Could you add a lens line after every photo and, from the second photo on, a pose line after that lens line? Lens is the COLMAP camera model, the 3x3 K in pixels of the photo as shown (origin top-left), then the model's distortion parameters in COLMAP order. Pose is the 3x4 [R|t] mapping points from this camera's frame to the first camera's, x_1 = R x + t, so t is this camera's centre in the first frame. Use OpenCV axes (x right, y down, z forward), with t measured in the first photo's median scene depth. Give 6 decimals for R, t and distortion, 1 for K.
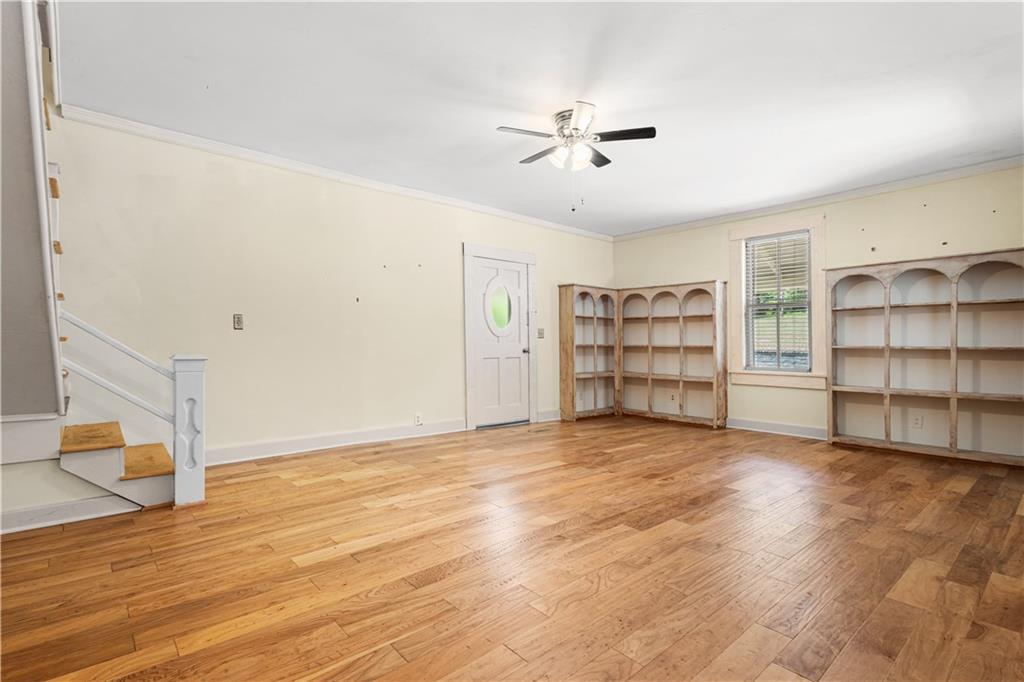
lens RADIAL K [[472.9, 0, 509.9], [0, 472.9, 339.0], [0, 0, 1]] dist [0.001049, 0.000130]
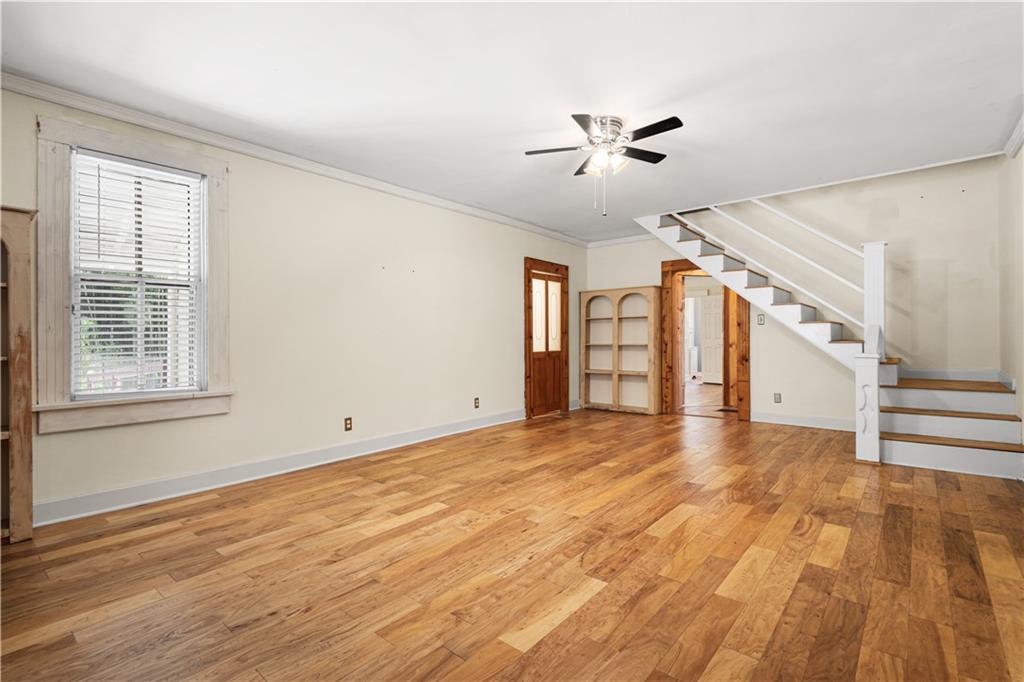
lens RADIAL K [[472.9, 0, 514.3], [0, 472.9, 338.2], [0, 0, 1]] dist [0.001049, 0.000130]
pose [[-0.987832, 0.004147, -0.155471, 0.557094], [0.004608, 0.999986, -0.002608, -0.004992], [0.155458, -0.003293, -0.987837, 2.262494]]
